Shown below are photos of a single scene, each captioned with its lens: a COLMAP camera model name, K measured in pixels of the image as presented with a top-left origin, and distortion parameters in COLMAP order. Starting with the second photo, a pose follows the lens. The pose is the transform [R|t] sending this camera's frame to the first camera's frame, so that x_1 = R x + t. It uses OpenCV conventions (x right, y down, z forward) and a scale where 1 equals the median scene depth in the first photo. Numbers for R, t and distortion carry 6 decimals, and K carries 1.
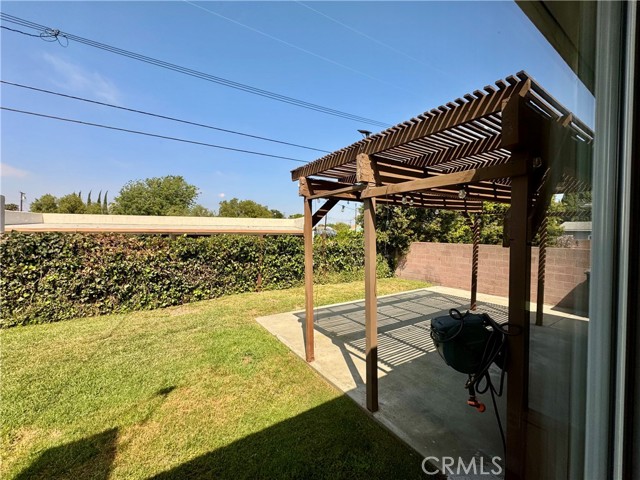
lens RADIAL K [[256.6, 0, 321.3], [0, 256.6, 238.4], [0, 0, 1]] dist [0.000350, 0.000063]
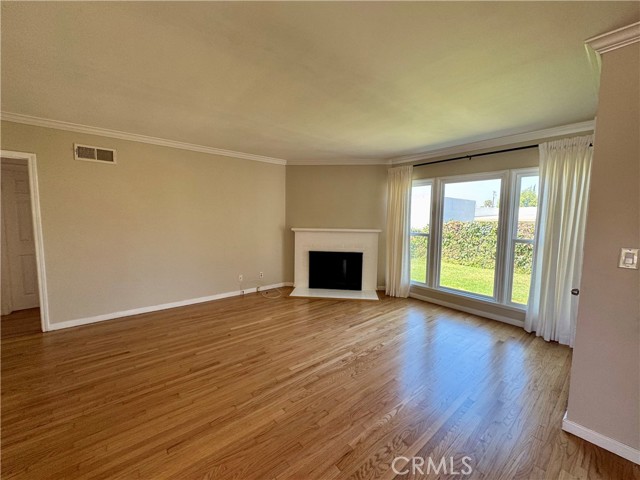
lens RADIAL K [[256.6, 0, 321.3], [0, 256.6, 238.4], [0, 0, 1]] dist [0.000350, 0.000063]
pose [[0.112471, 0.075458, -0.990786, 0.653614], [-0.032911, 0.996848, 0.072184, 0.002330], [0.993110, 0.024490, 0.114600, -0.397903]]
